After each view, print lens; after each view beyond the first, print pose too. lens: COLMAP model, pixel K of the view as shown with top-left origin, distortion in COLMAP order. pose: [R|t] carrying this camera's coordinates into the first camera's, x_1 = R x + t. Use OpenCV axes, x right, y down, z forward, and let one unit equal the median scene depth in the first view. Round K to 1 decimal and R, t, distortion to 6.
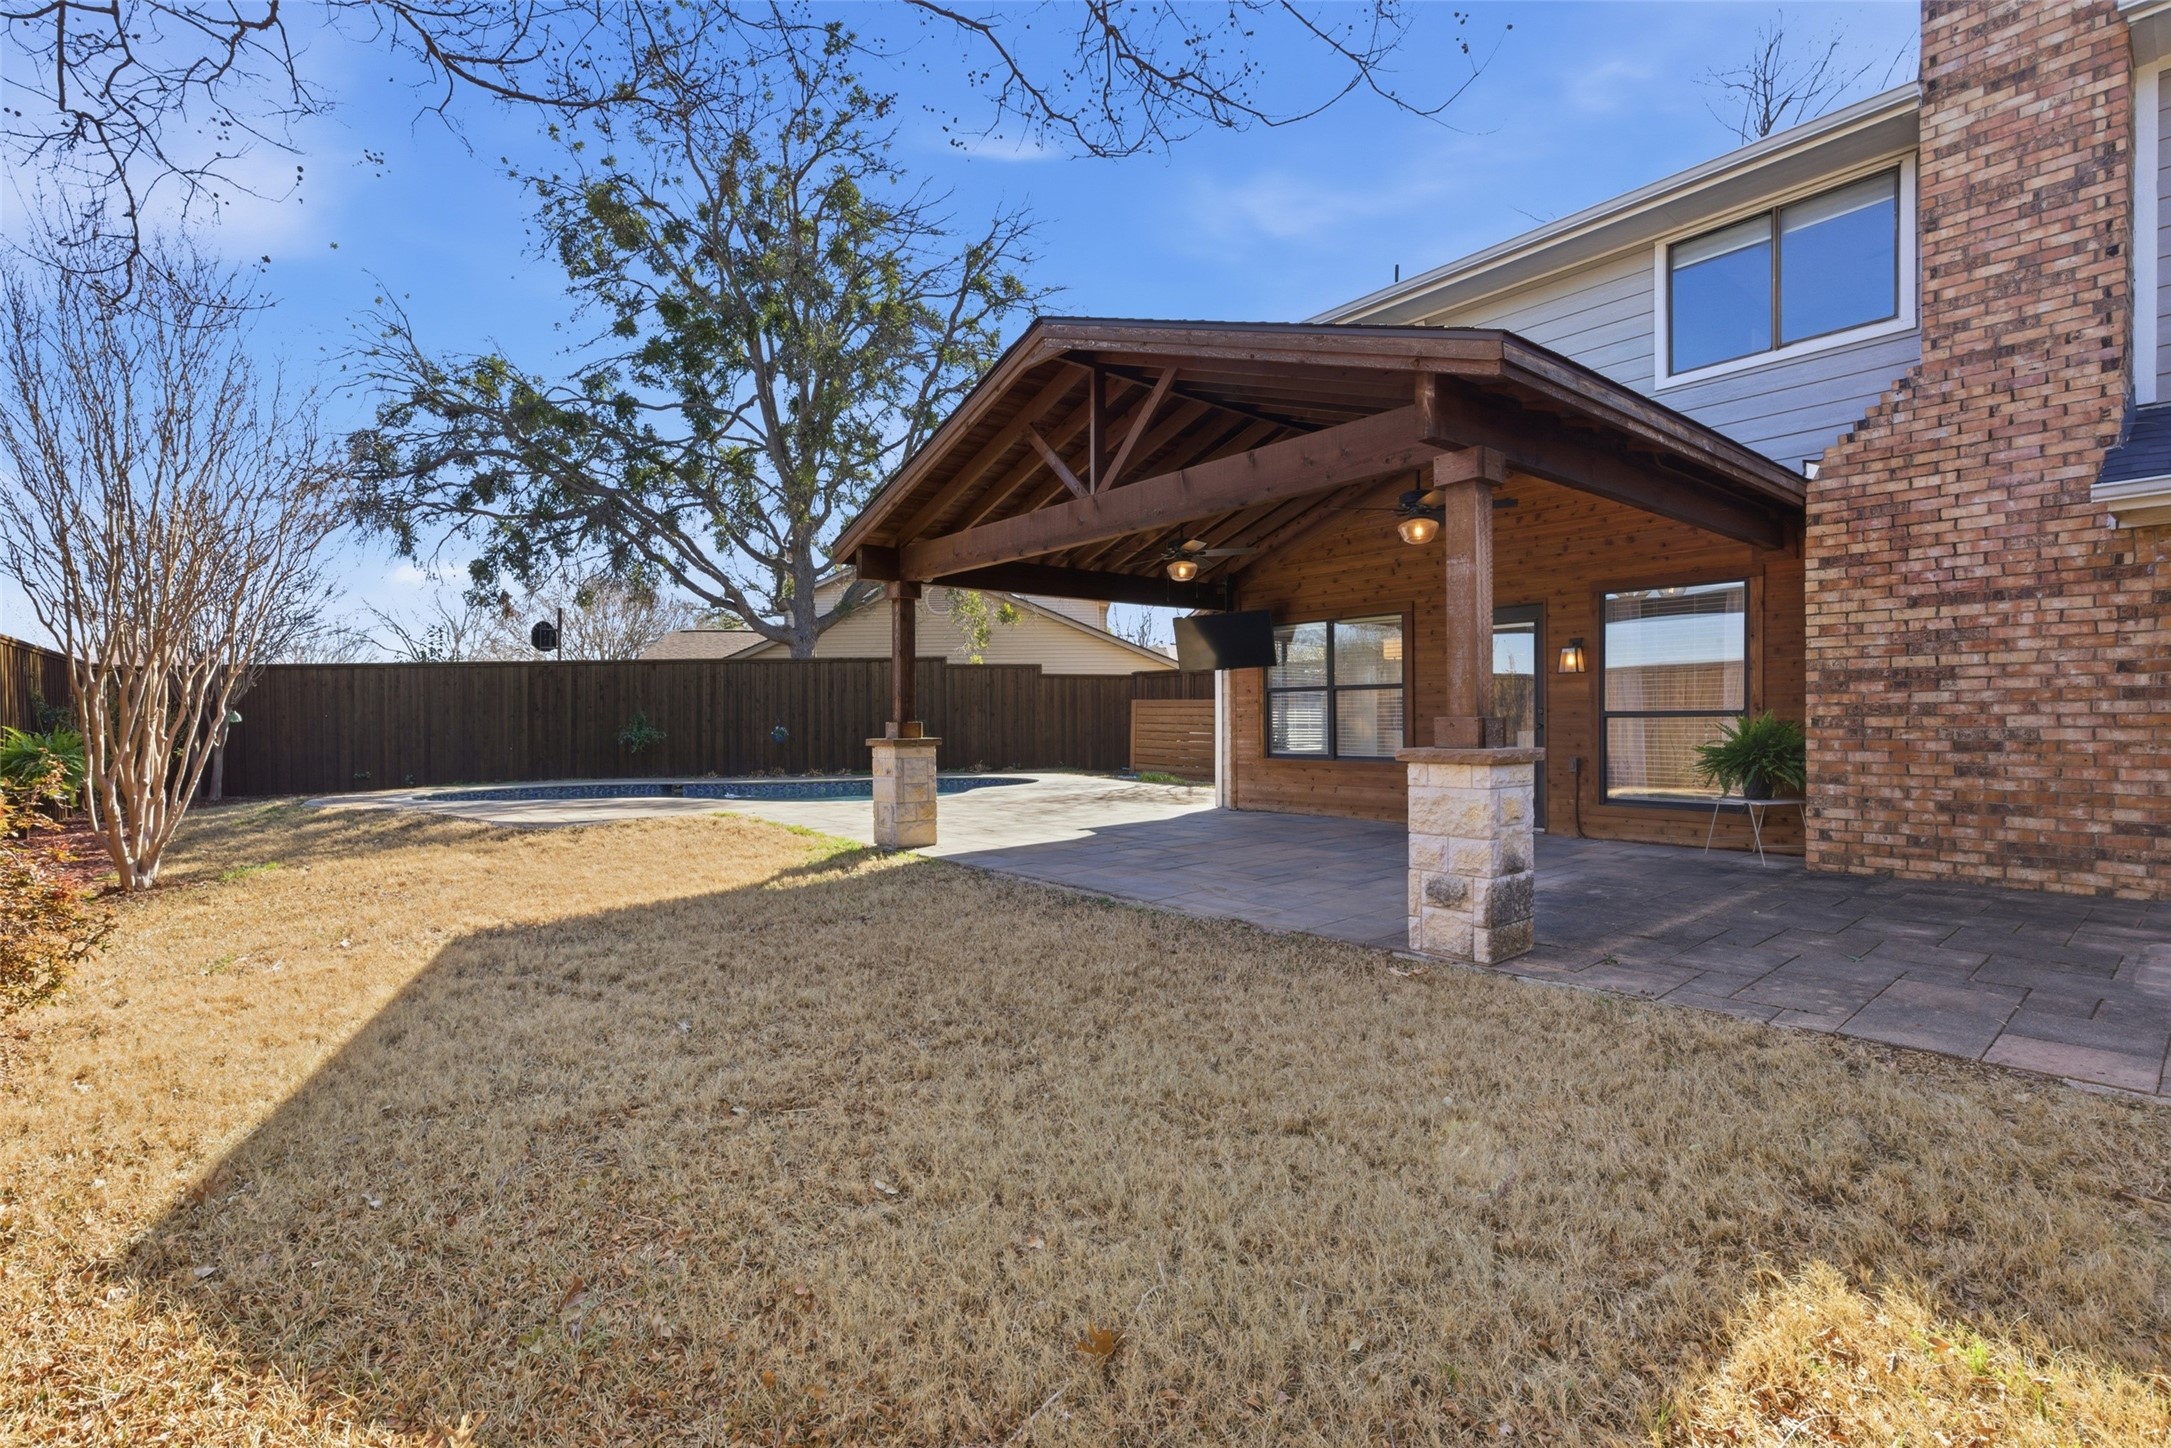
lens RADIAL K [[985.9, 0, 1086.8], [0, 985.9, 736.4], [0, 0, 1]] dist [-0.002190, 0.000205]
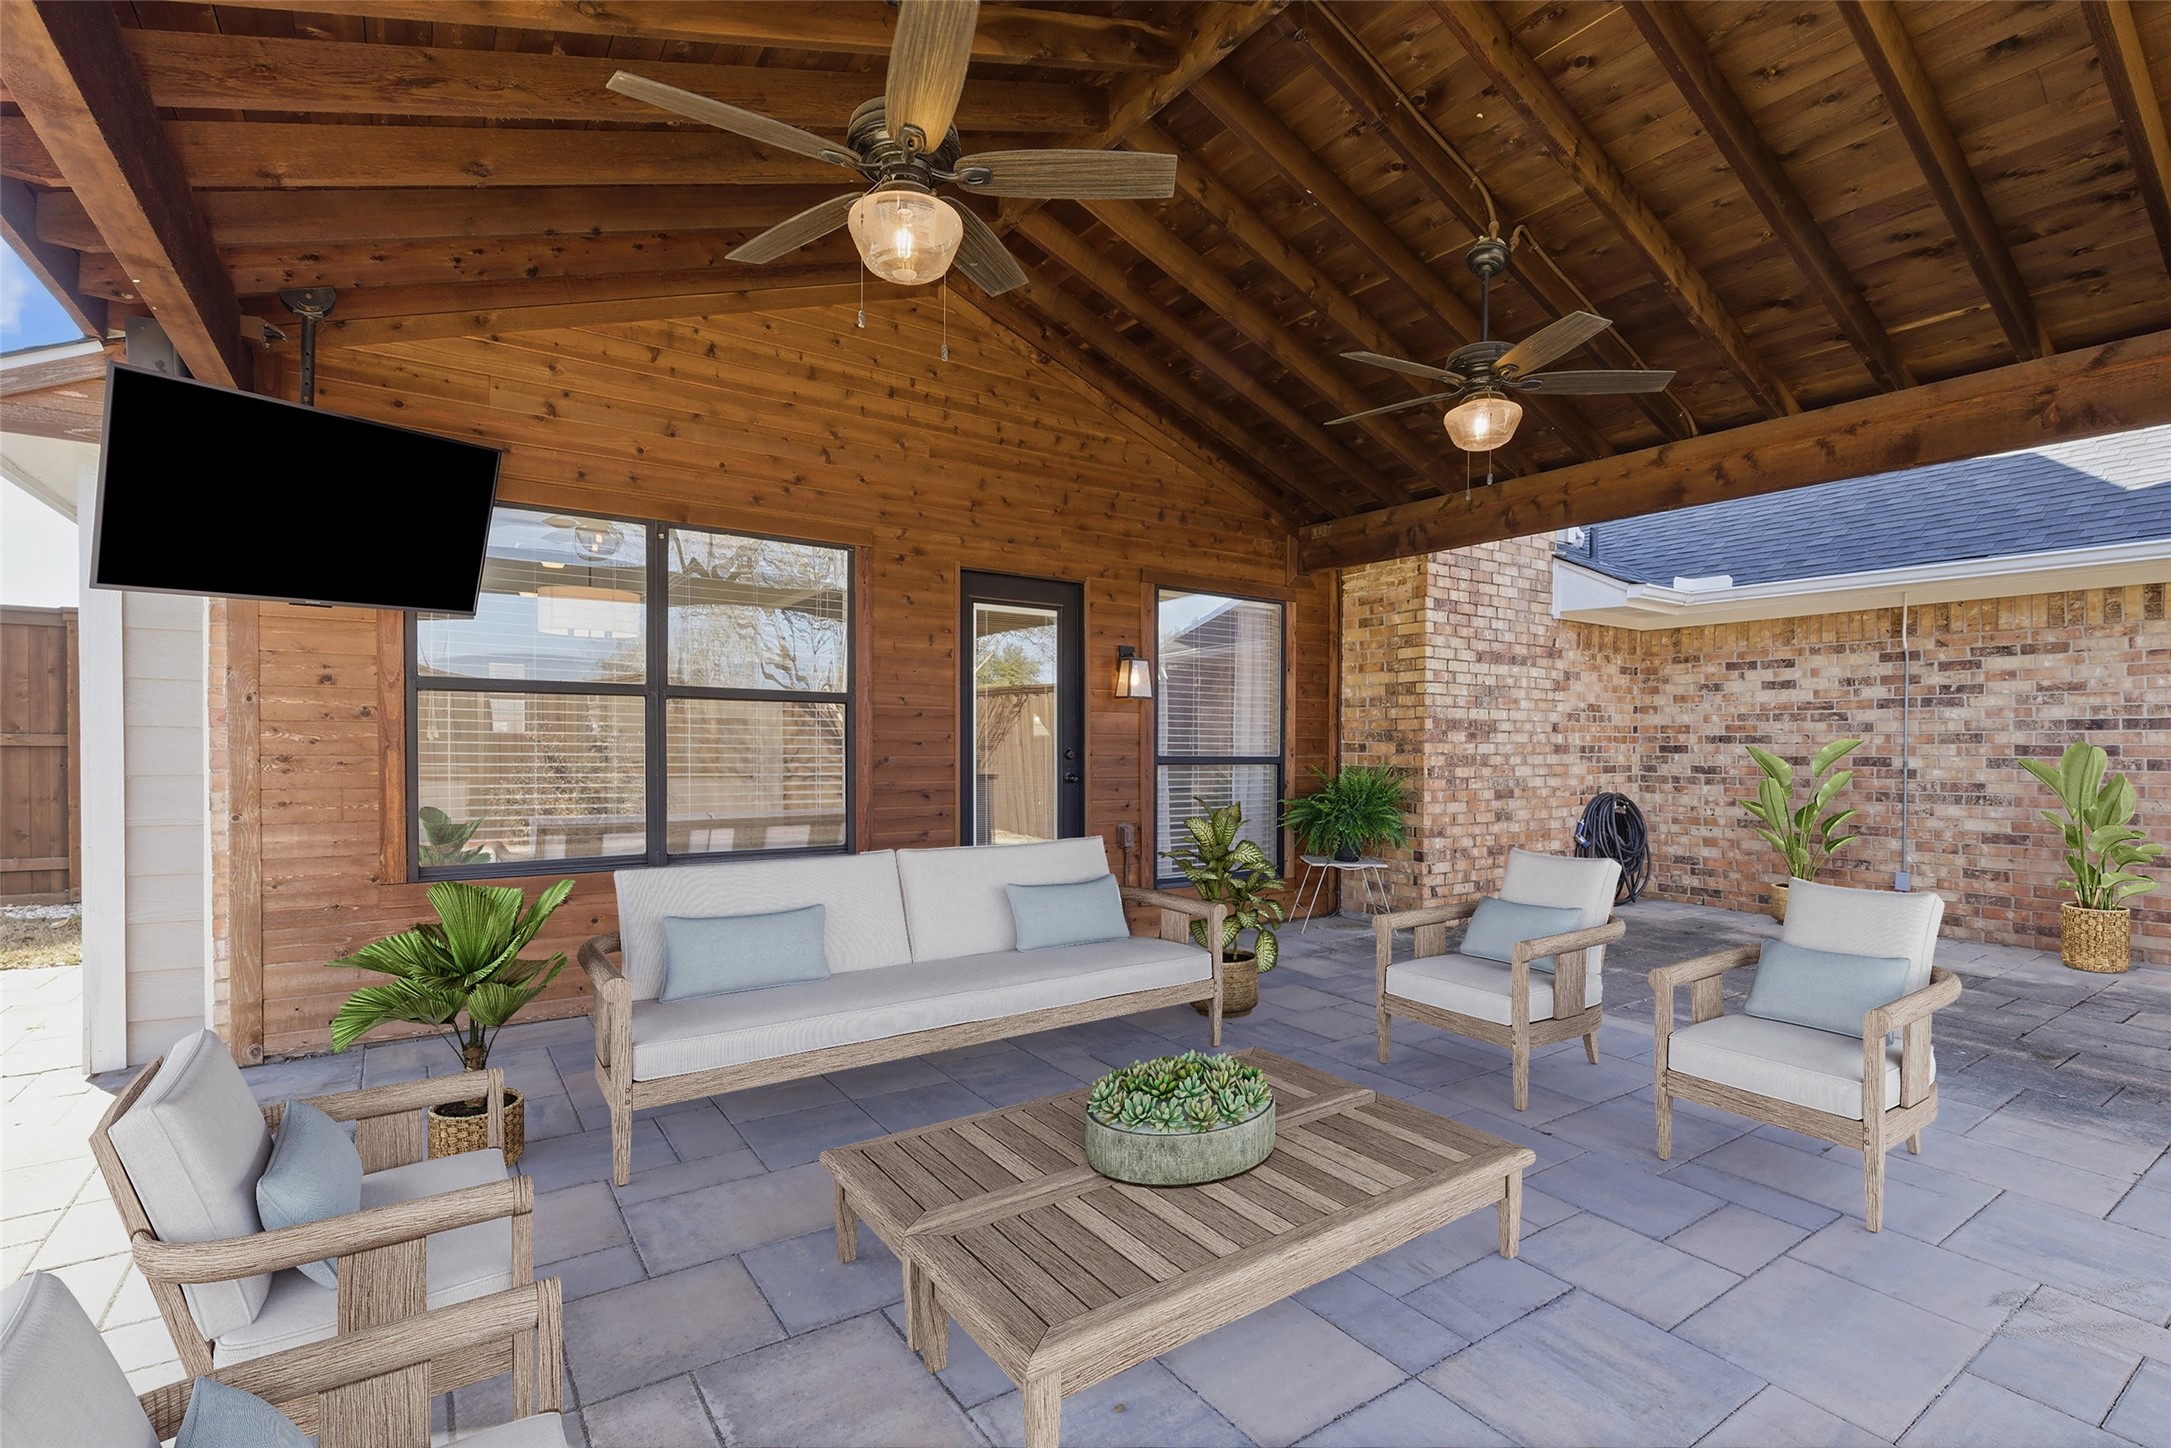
lens RADIAL K [[985.9, 0, 1086.8], [0, 985.9, 736.4], [0, 0, 1]] dist [-0.002190, 0.000205]
pose [[0.094177, 0.002433, 0.995553, -0.229926], [-0.005491, 0.999983, -0.001924, -0.046861], [-0.995540, -0.005285, 0.094189, 1.278182]]
